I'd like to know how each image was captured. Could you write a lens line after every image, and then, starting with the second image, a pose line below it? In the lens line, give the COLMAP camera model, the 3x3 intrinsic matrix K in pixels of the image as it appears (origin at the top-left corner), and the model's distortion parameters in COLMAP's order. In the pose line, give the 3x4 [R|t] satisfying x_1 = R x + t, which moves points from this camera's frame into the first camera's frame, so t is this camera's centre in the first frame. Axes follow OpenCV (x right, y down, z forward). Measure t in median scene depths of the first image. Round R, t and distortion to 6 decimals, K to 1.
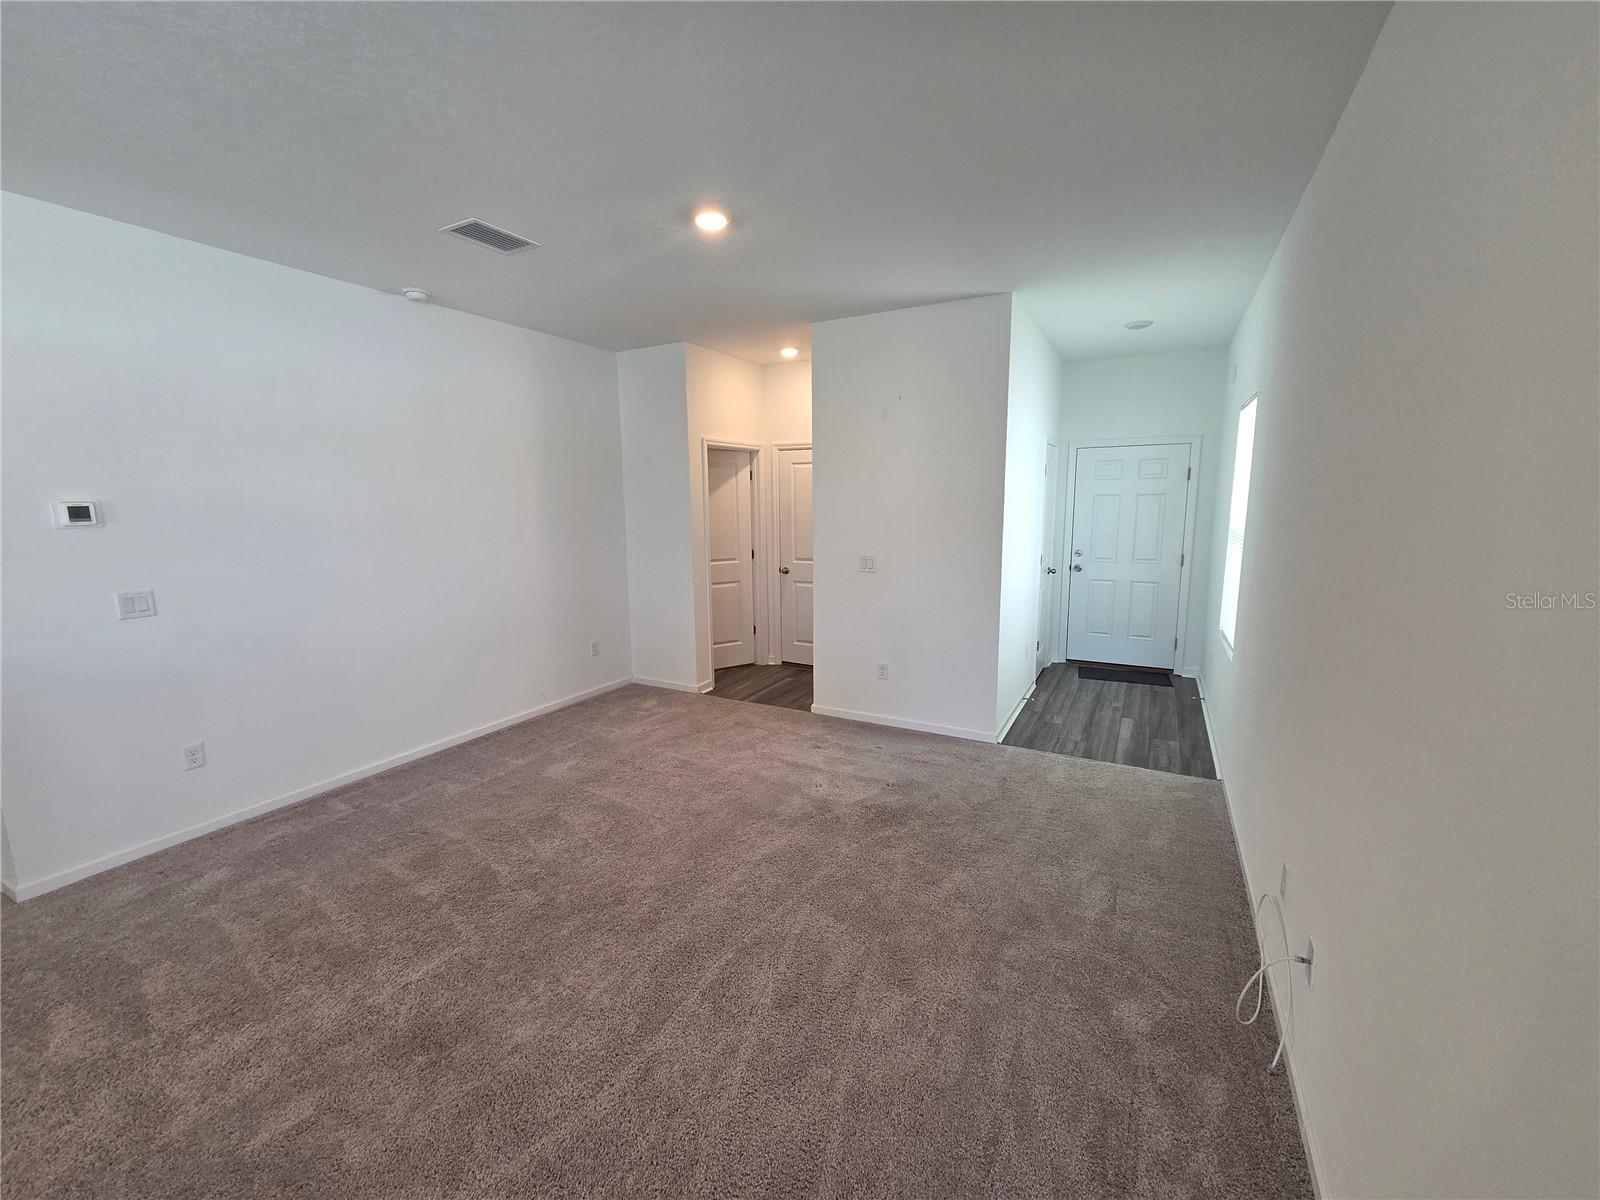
lens RADIAL K [[647.1, 0, 800.0], [0, 647.1, 600.0], [0, 0, 1]] dist [-0.000005, -0.000386]
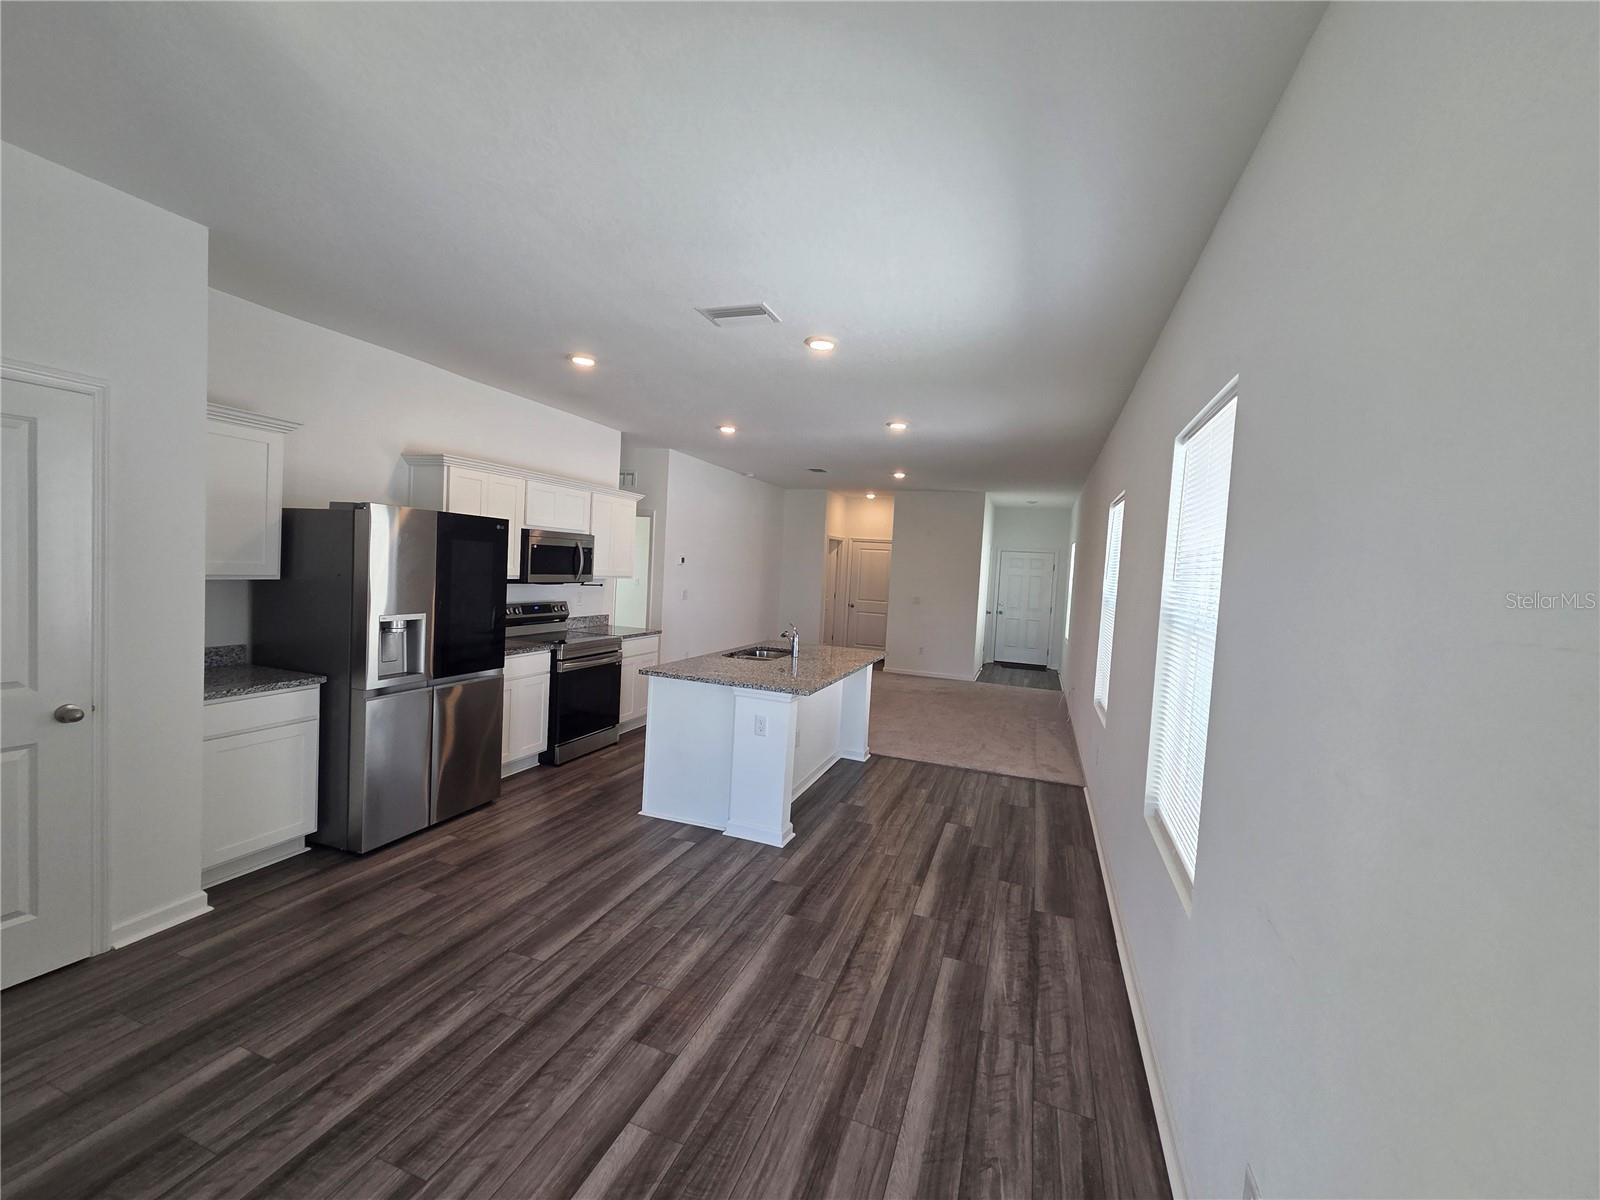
lens RADIAL K [[654.4, 0, 800.0], [0, 654.4, 600.0], [0, 0, 1]] dist [0.004802, -0.001127]
pose [[0.986606, 0.056584, 0.152990, -0.756676], [-0.041518, 0.994127, -0.099942, 0.219753], [-0.157747, 0.092251, 0.983161, -1.354015]]
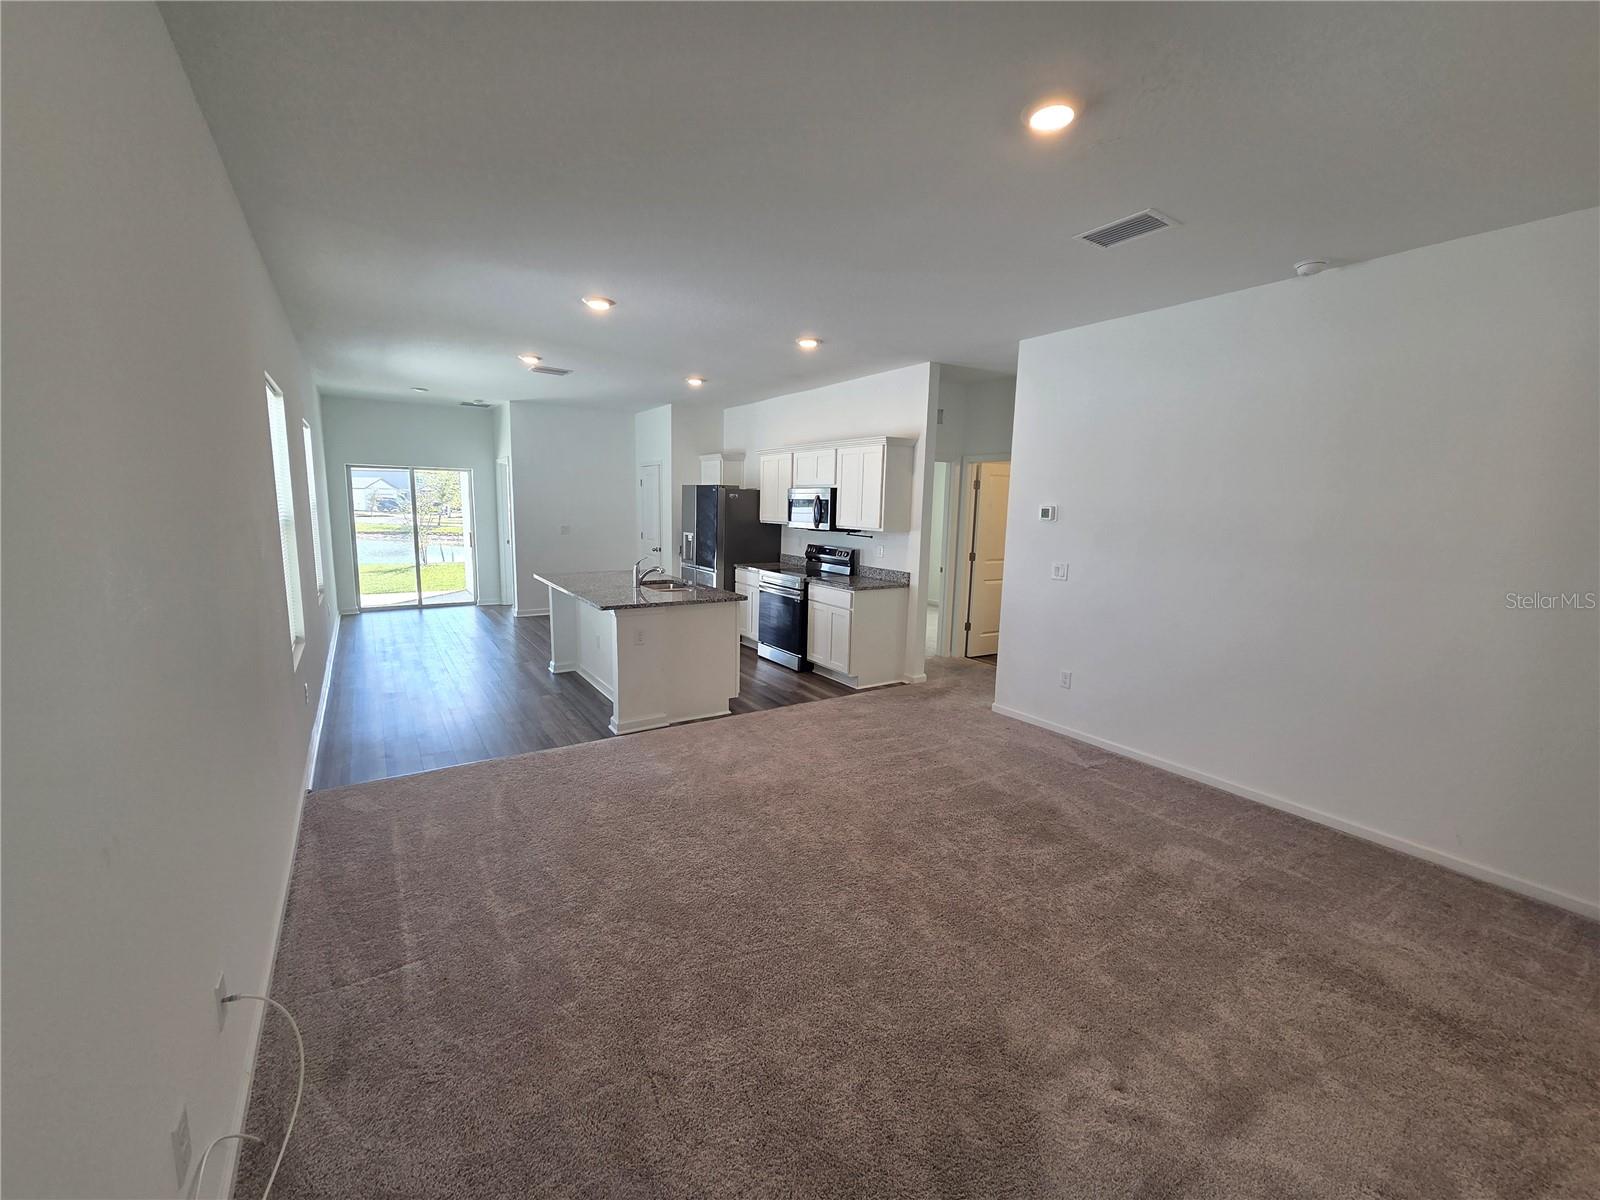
lens RADIAL K [[654.4, 0, 800.0], [0, 654.4, 600.0], [0, 0, 1]] dist [0.004802, -0.001127]
pose [[-0.469158, 0.126274, -0.874040, 0.521511], [-0.157072, 0.962012, 0.223295, -0.141970], [0.869034, 0.242048, -0.431501, 0.898606]]
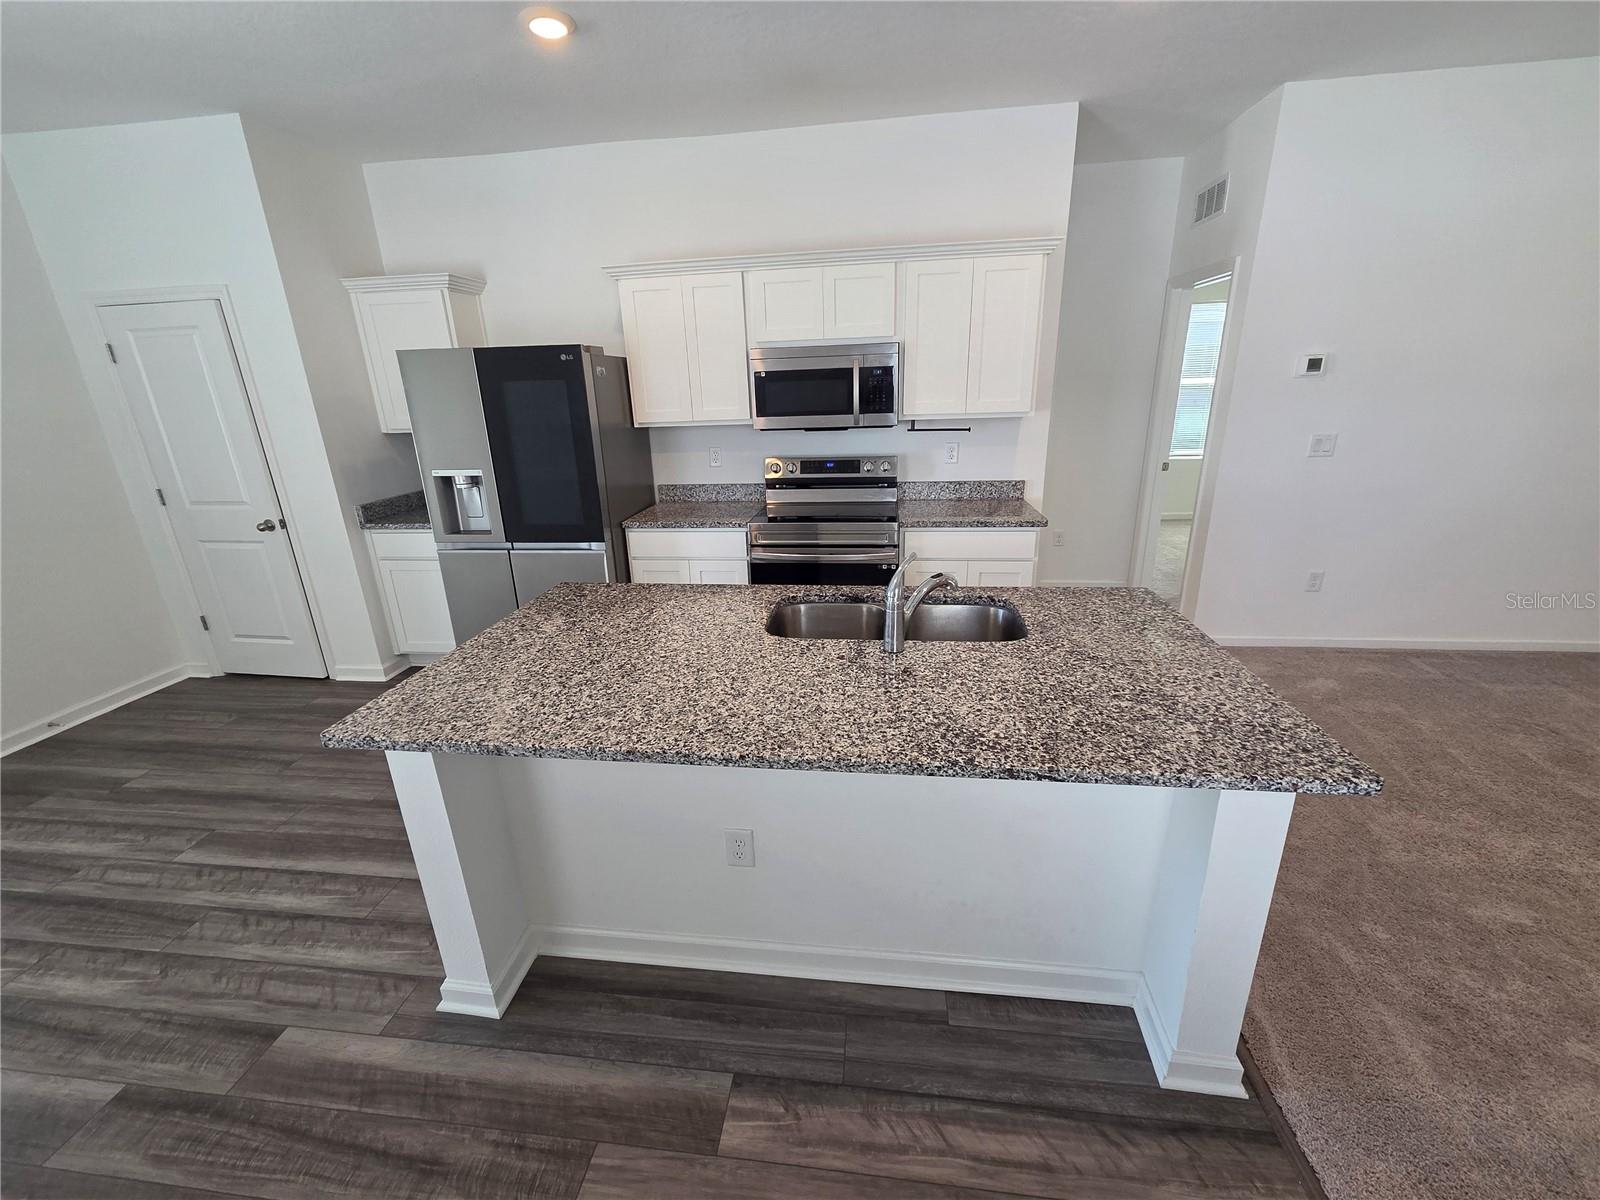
lens RADIAL K [[654.4, 0, 800.0], [0, 654.4, 600.0], [0, 0, 1]] dist [0.004802, -0.001127]
pose [[0.360988, 0.292194, -0.885613, -0.173842], [-0.114237, 0.956351, 0.268968, 0.050140], [0.925547, 0.004076, 0.378611, -0.266486]]
